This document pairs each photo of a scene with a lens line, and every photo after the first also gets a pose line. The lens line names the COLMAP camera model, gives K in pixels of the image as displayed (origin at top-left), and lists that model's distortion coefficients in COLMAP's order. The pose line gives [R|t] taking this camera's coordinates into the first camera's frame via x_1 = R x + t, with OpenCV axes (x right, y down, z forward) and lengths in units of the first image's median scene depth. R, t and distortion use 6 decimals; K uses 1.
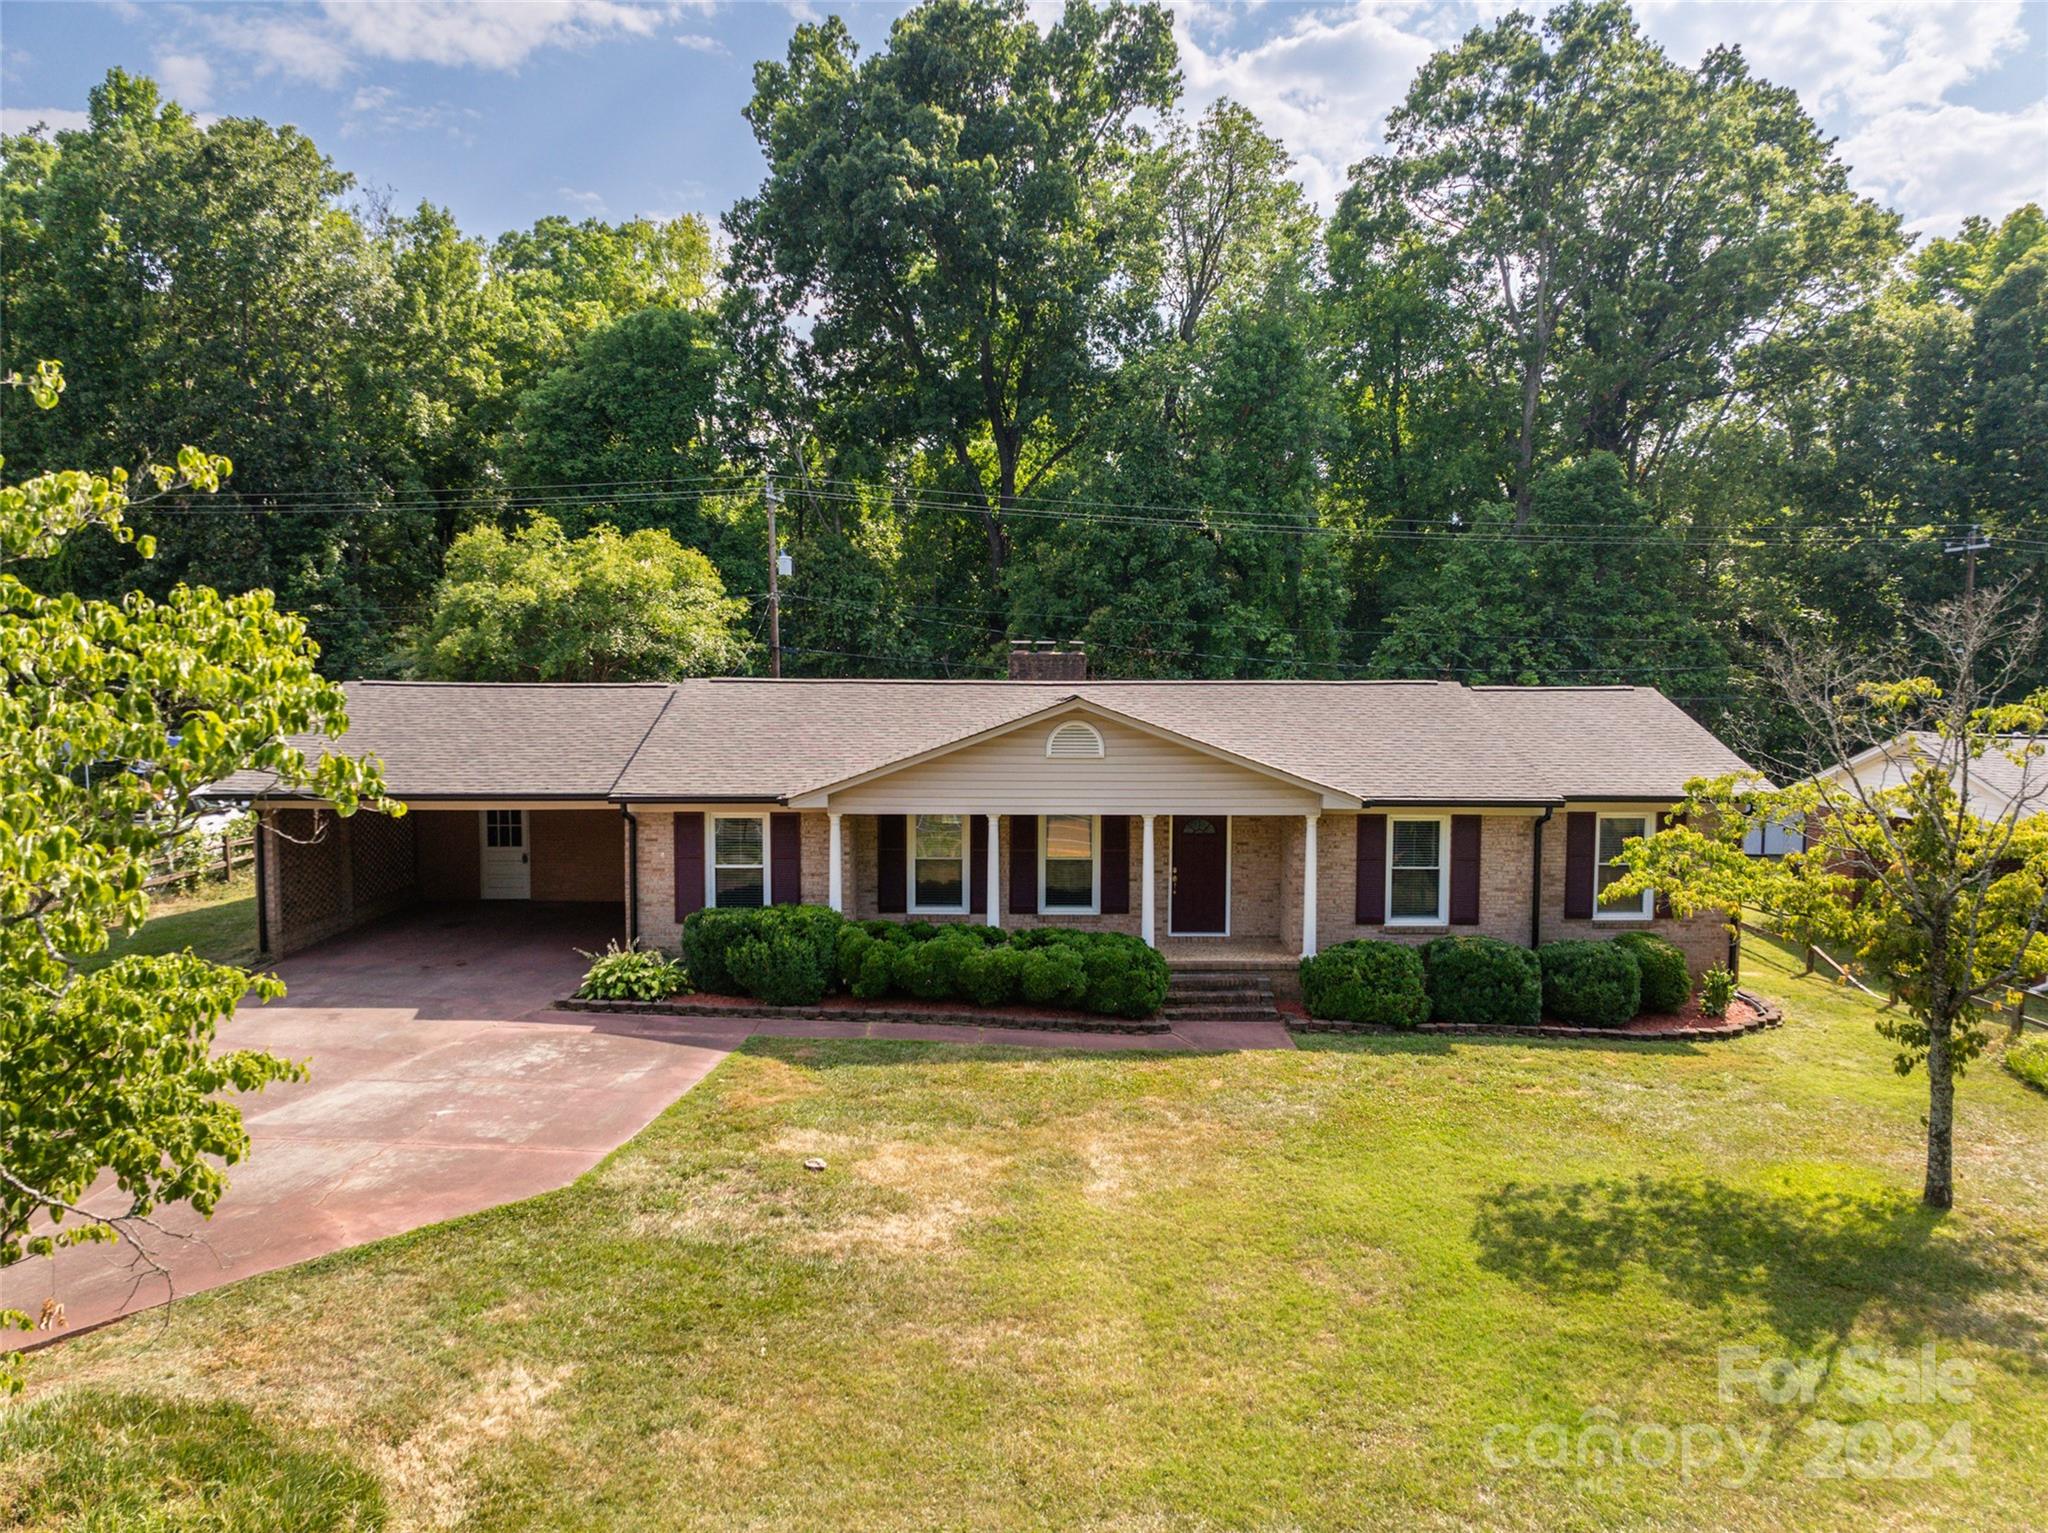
lens RADIAL K [[1477.3, 0, 1024.0], [0, 1477.3, 766.5], [0, 0, 1]] dist [-0.021479, -0.003381]
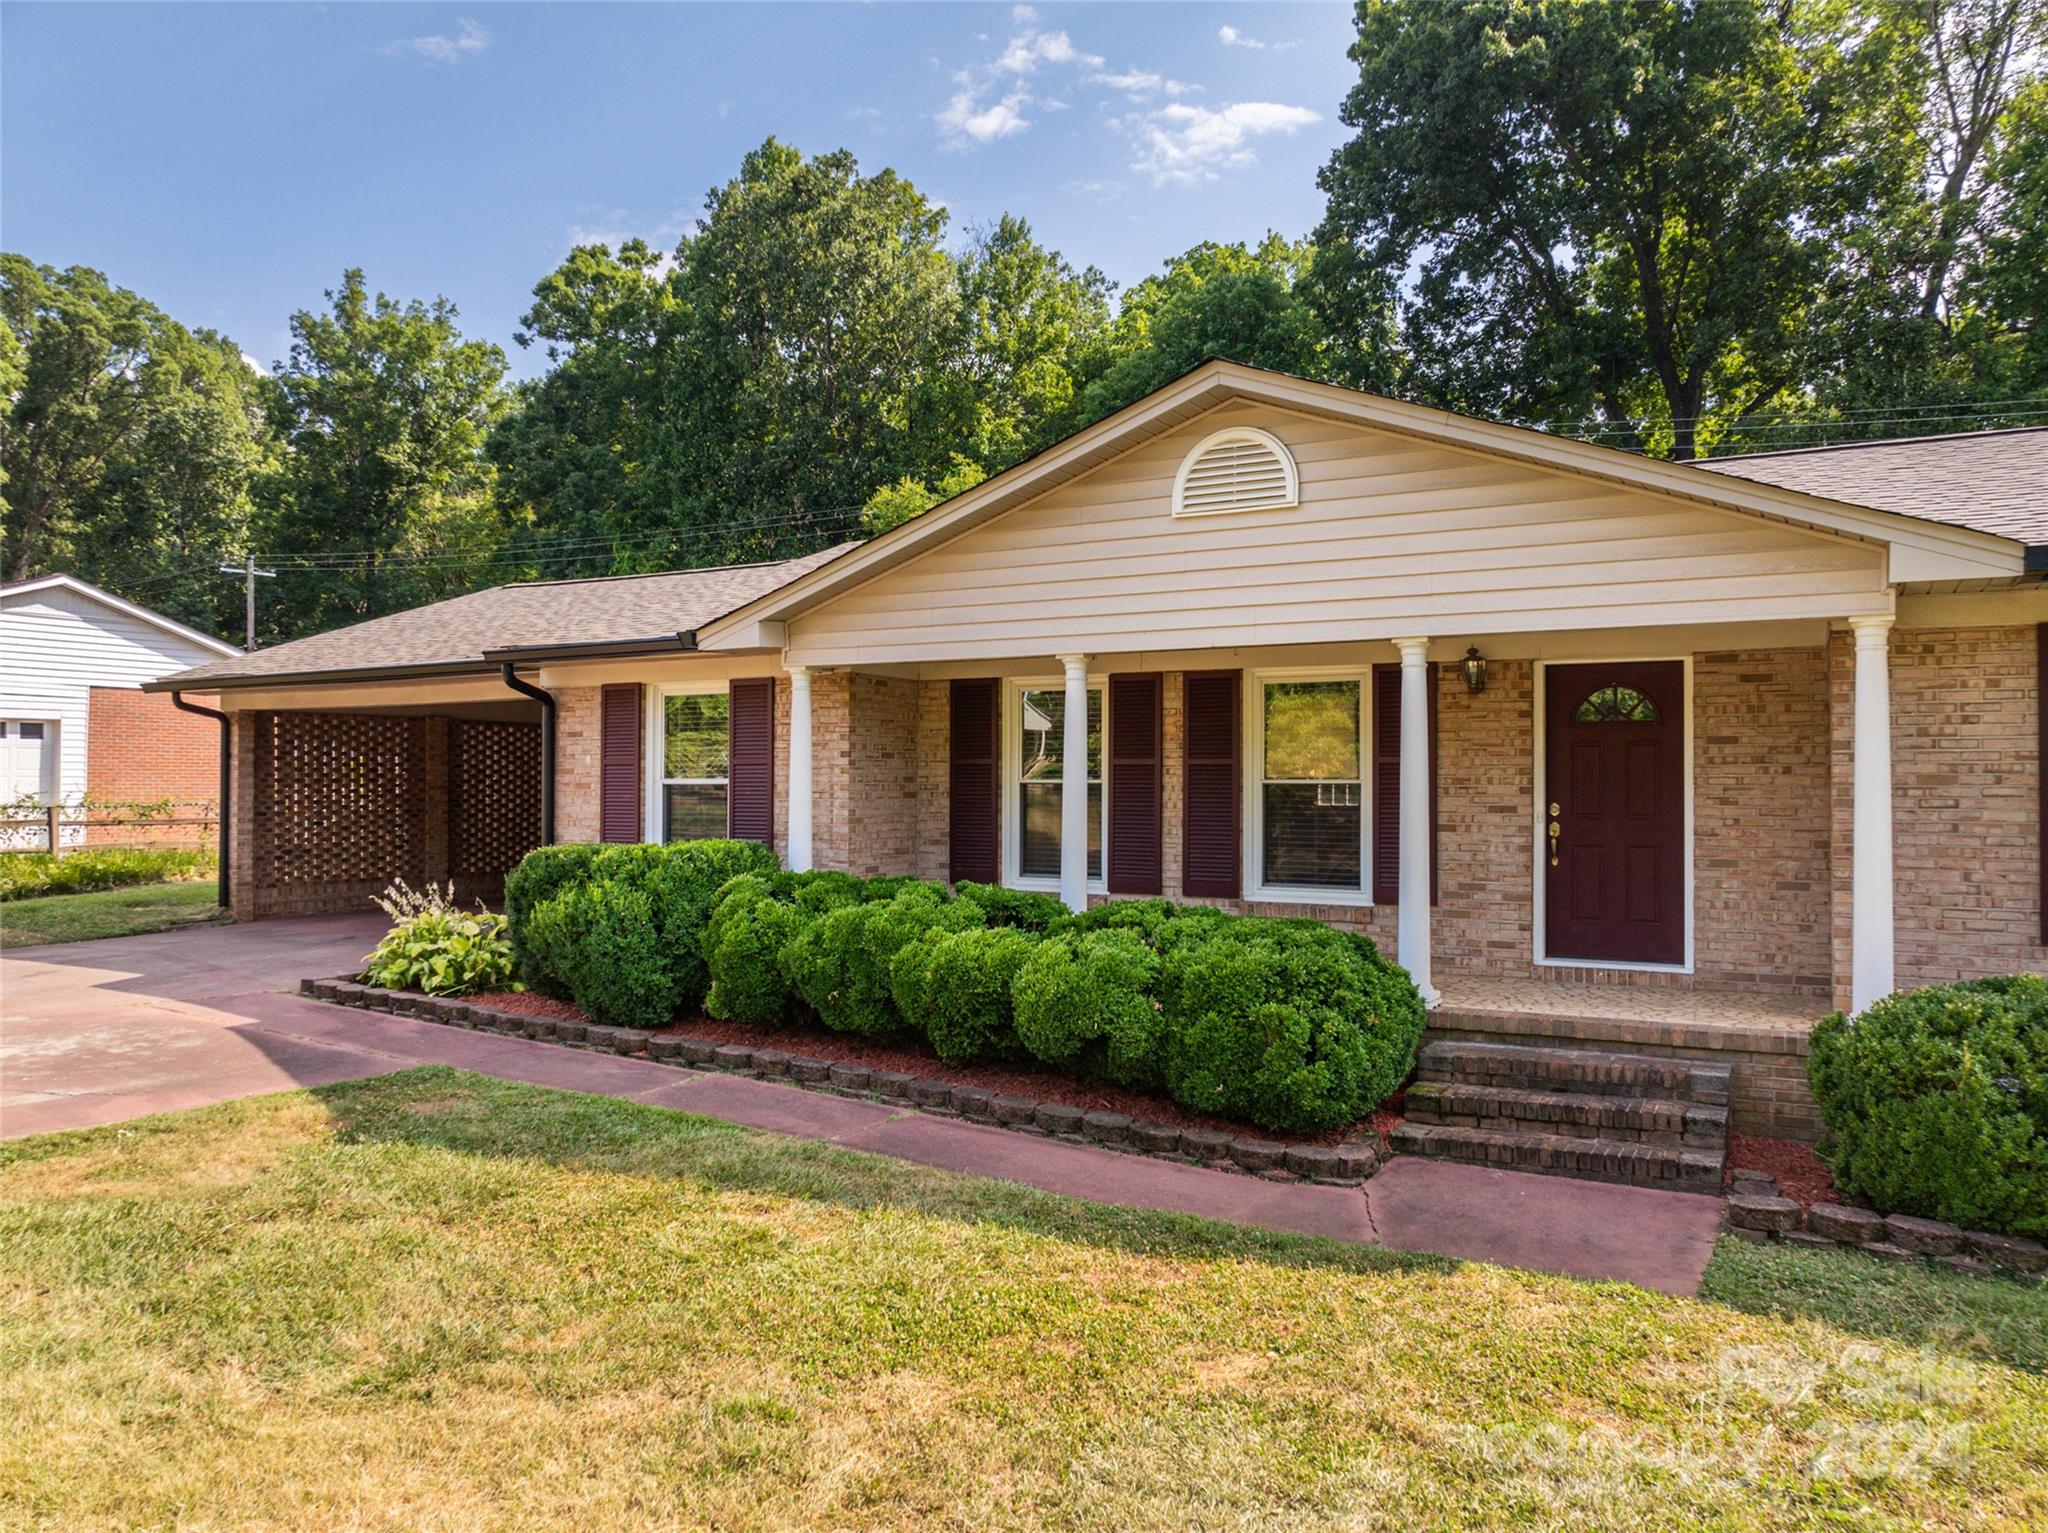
lens RADIAL K [[1477.3, 0, 1024.0], [0, 1477.3, 766.5], [0, 0, 1]] dist [-0.021479, -0.003381]
pose [[0.871306, -0.002561, -0.490733, 0.187686], [-0.035494, 0.997038, -0.068223, 0.096832], [0.489454, 0.076862, 0.868635, 0.584395]]
